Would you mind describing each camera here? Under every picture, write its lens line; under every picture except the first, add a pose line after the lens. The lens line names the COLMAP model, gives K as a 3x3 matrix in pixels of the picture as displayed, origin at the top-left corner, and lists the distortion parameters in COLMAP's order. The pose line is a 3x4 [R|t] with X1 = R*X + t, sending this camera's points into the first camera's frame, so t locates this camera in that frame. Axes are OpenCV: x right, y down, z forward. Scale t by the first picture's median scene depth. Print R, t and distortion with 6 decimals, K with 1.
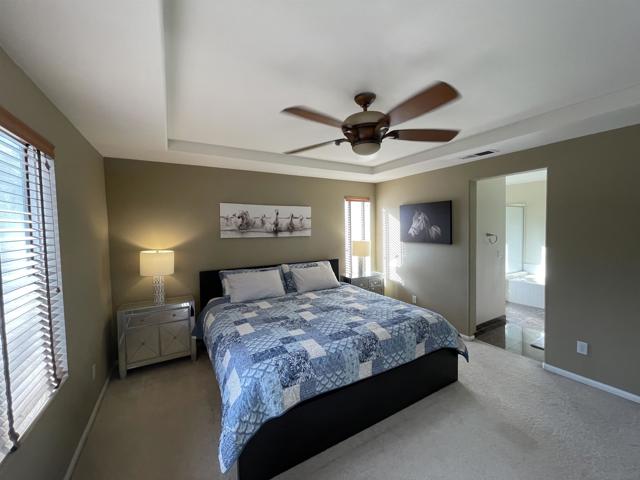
lens RADIAL K [[258.8, 0, 323.3], [0, 258.8, 237.6], [0, 0, 1]] dist [-0.001613, -0.000659]
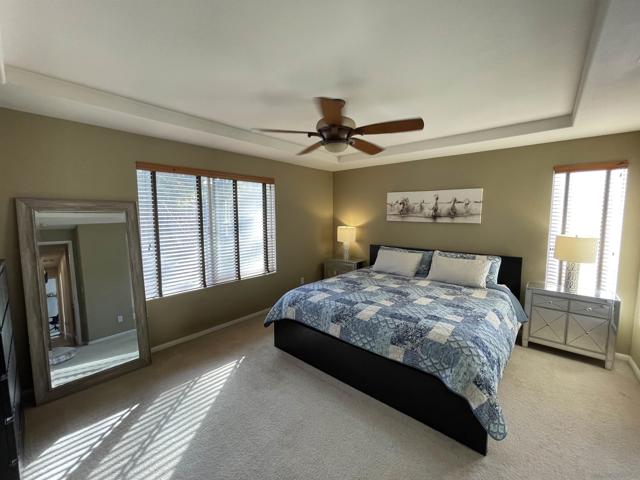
lens RADIAL K [[258.8, 0, 323.3], [0, 258.8, 237.6], [0, 0, 1]] dist [-0.001613, -0.000659]
pose [[0.317420, 0.100809, -0.942911, 0.690182], [-0.044665, 0.994819, 0.091323, -0.017238], [0.947233, 0.013127, 0.320278, 0.303938]]
